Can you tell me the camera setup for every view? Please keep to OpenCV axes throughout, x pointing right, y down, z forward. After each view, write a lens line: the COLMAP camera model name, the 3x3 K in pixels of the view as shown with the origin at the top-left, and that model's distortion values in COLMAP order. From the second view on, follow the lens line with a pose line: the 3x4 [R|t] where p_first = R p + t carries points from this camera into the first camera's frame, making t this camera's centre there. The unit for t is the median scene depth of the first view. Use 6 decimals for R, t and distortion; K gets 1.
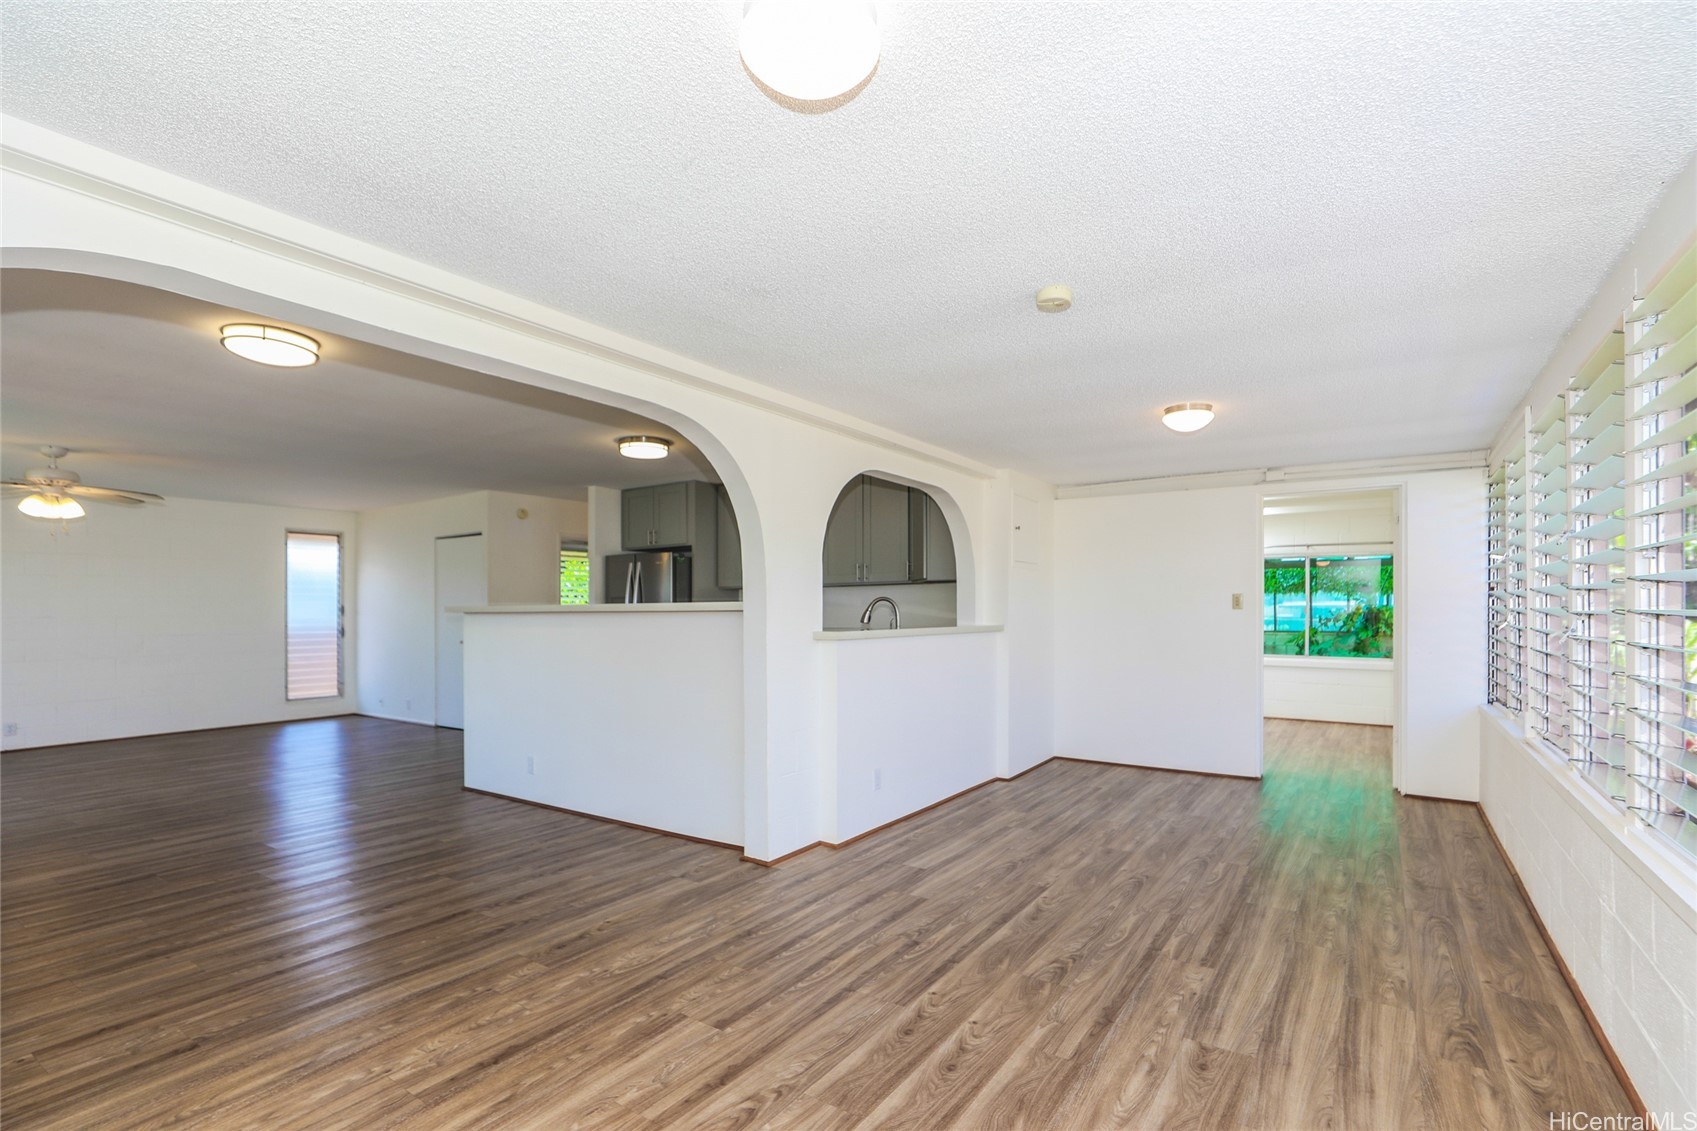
lens RADIAL K [[797.2, 0, 856.6], [0, 797.2, 619.3], [0, 0, 1]] dist [-0.030429, 0.014775]
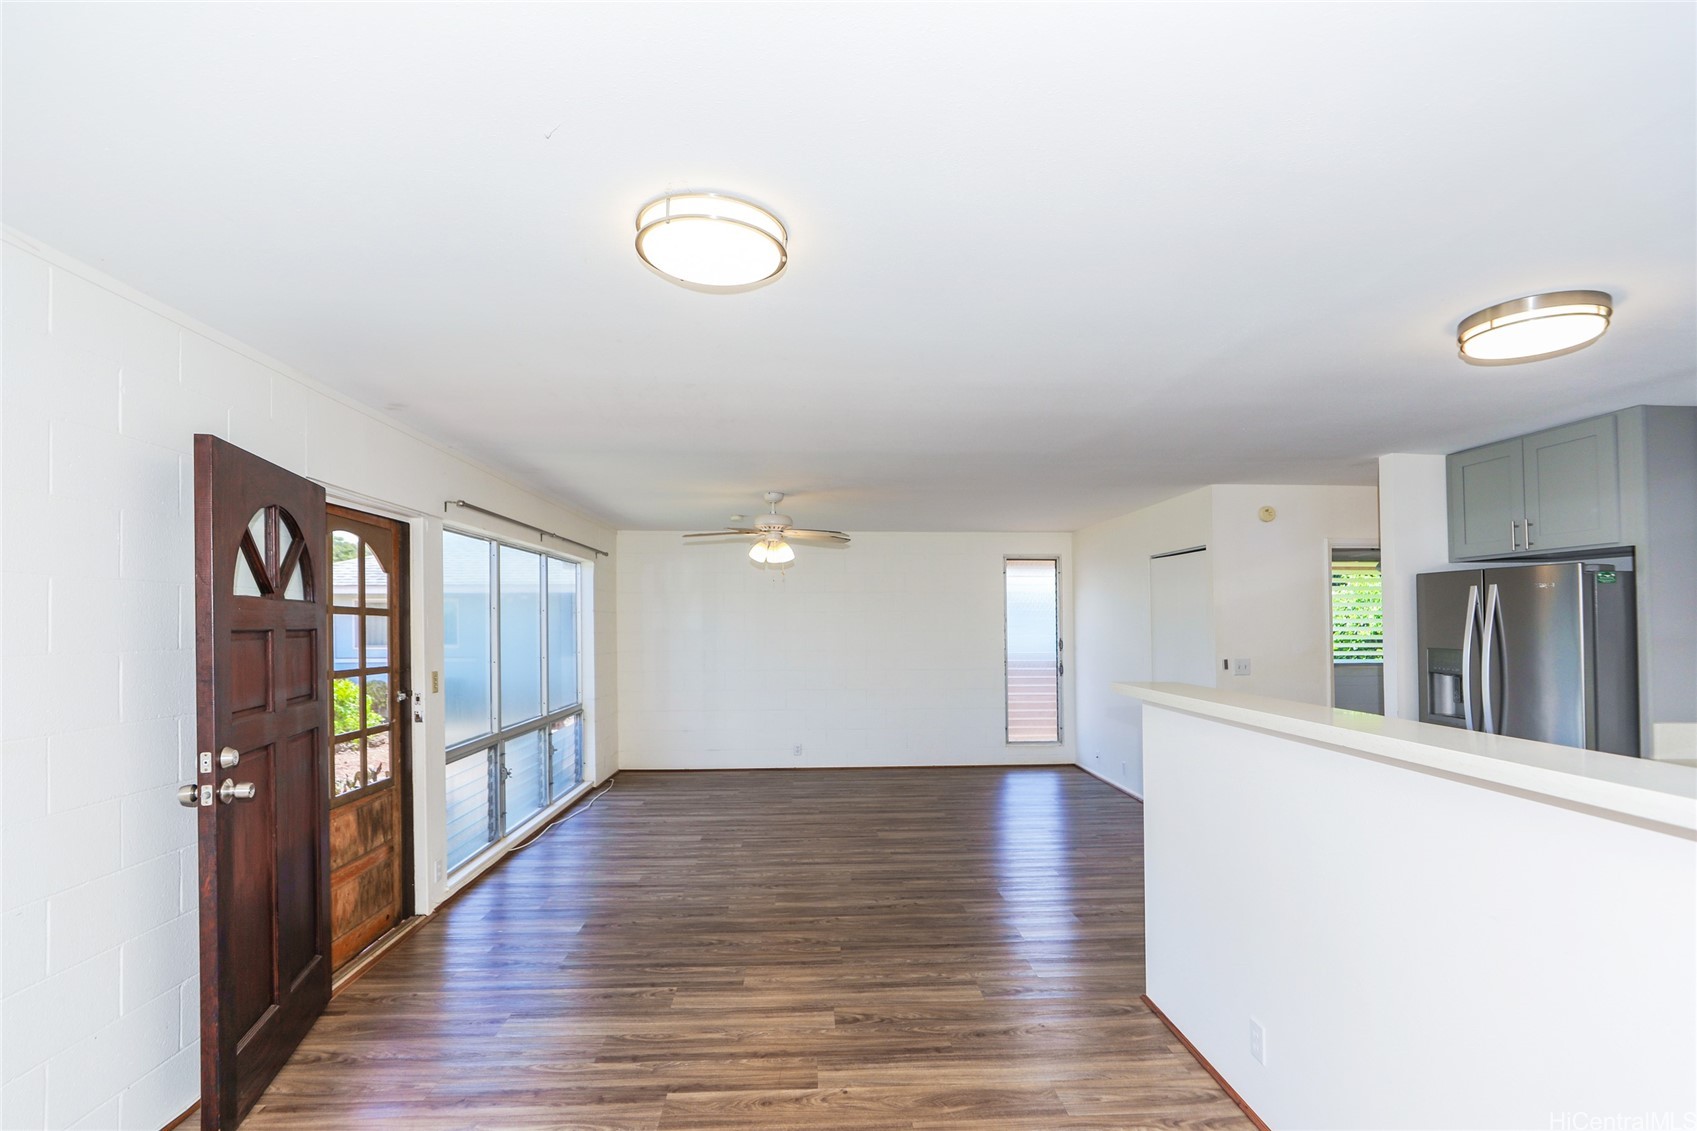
lens RADIAL K [[799.0, 0, 846.8], [0, 799.0, 578.3], [0, 0, 1]] dist [-0.028398, 0.014837]
pose [[0.607768, -0.035623, -0.793316, -0.267915], [-0.011723, 0.998482, -0.053817, -0.095416], [0.794028, 0.042008, 0.606427, 0.777723]]
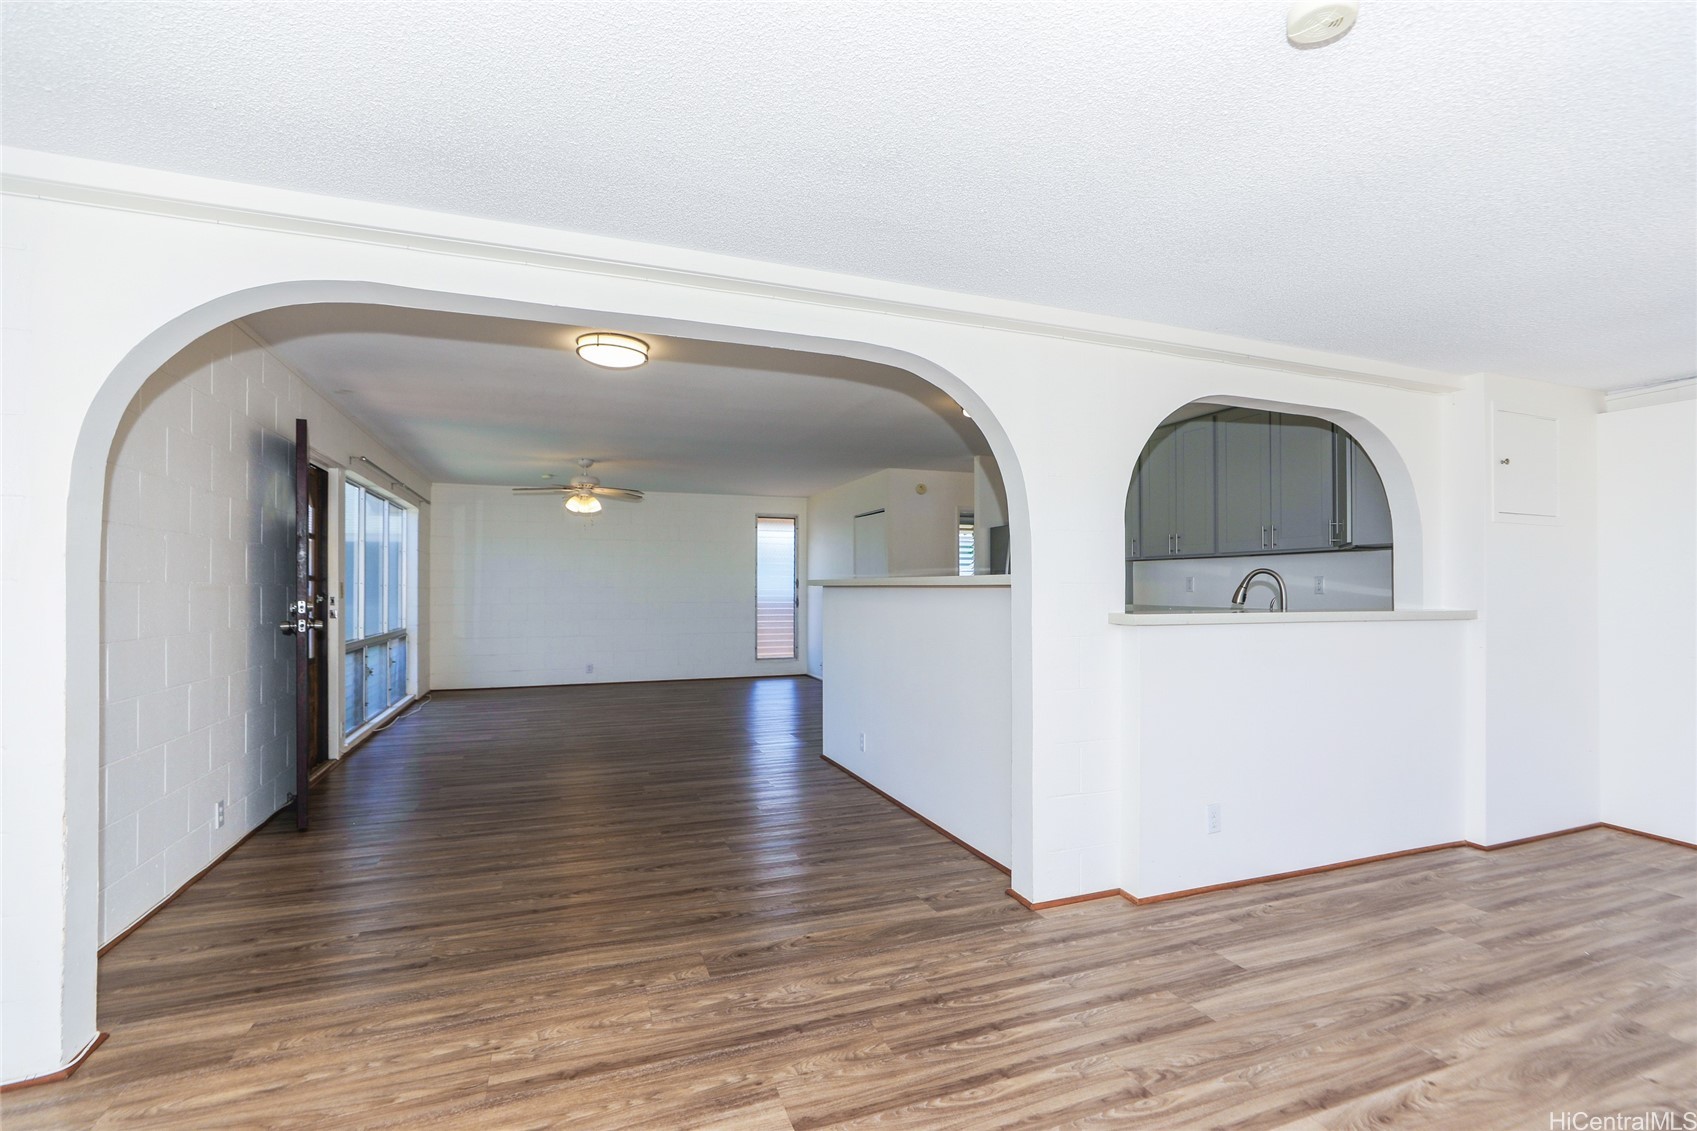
lens RADIAL K [[799.0, 0, 846.8], [0, 799.0, 578.3], [0, 0, 1]] dist [-0.028398, 0.014837]
pose [[0.820915, 0.001655, -0.571048, 0.194844], [-0.013195, 0.999784, -0.016070, -0.002975], [0.570898, 0.020727, 0.820759, 0.250244]]
